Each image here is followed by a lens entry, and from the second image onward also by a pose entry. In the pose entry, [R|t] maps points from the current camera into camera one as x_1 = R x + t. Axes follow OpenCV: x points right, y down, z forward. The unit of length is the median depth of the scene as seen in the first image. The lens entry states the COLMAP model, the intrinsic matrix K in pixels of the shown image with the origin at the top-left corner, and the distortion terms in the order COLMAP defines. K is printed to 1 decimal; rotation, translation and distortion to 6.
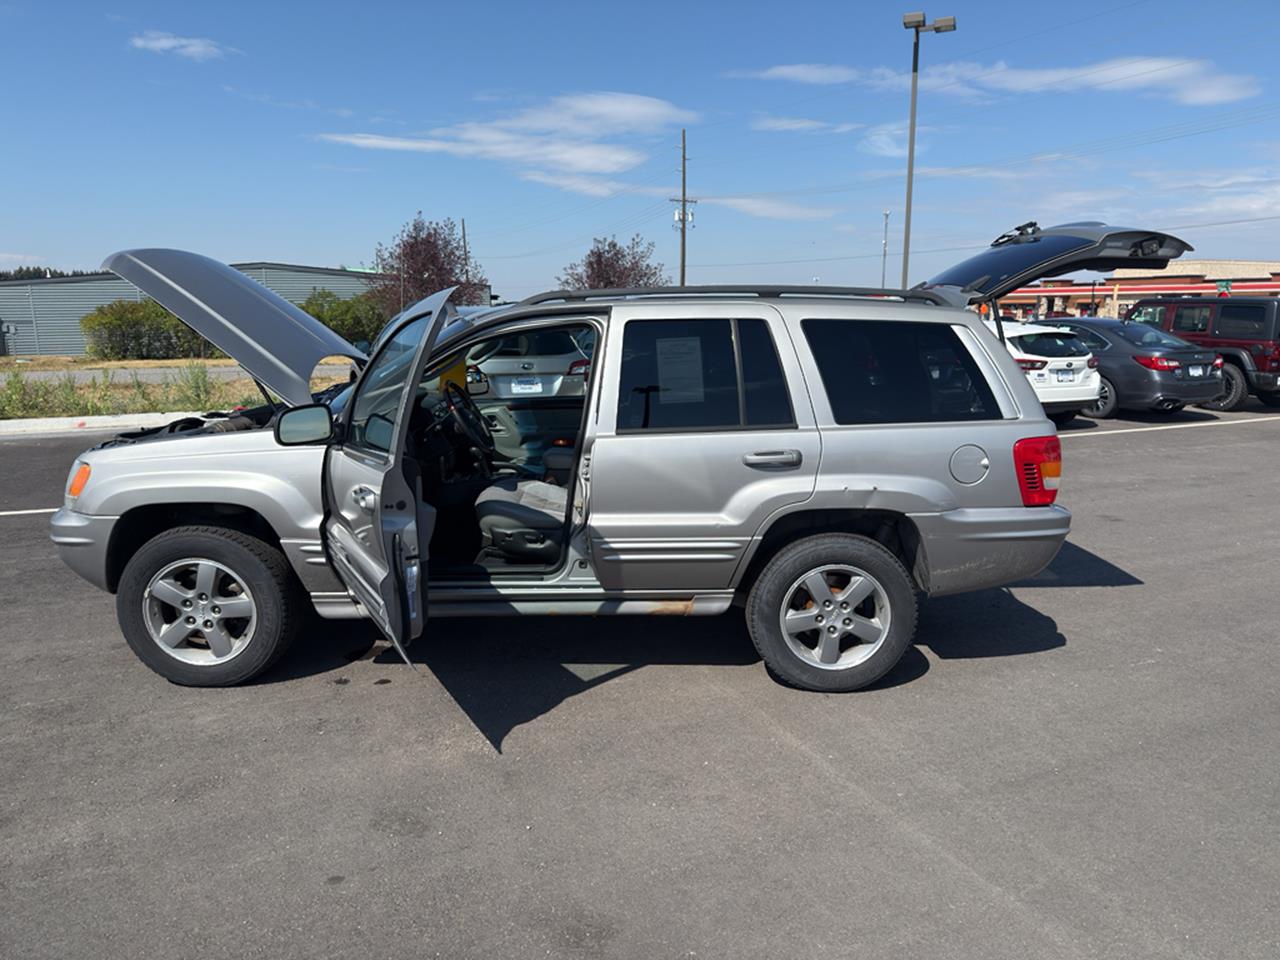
lens RADIAL K [[908.4, 0, 630.6], [0, 908.4, 487.8], [0, 0, 1]] dist [0.021121, -0.030693]
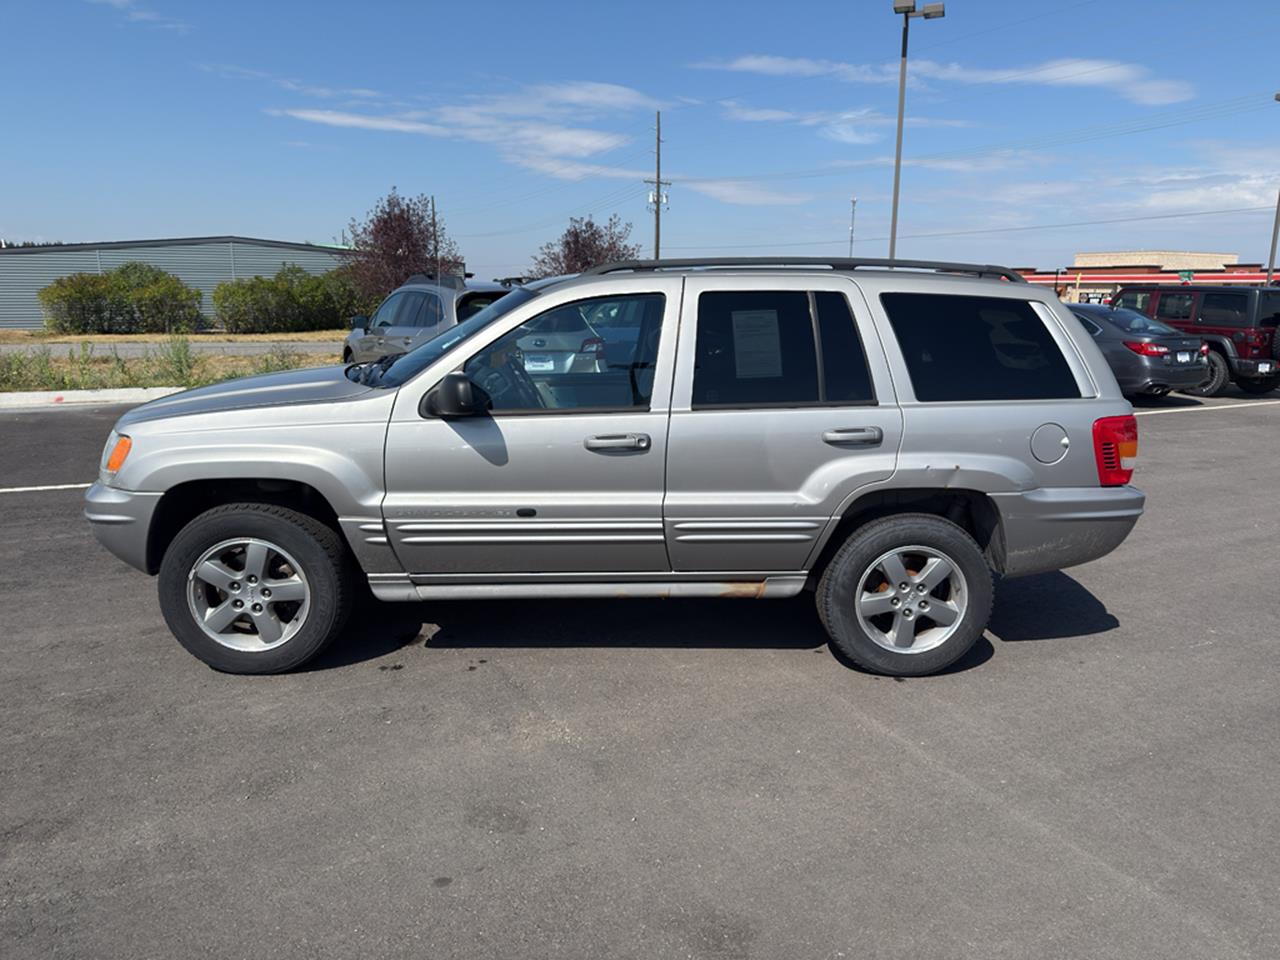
lens RADIAL K [[908.4, 0, 643.5], [0, 908.4, 473.9], [0, 0, 1]] dist [0.021121, -0.030693]
pose [[0.998741, 0.005287, 0.049878, -0.112145], [-0.005504, 0.999976, 0.004216, 0.005154], [-0.049855, -0.004485, 0.998746, 0.040133]]
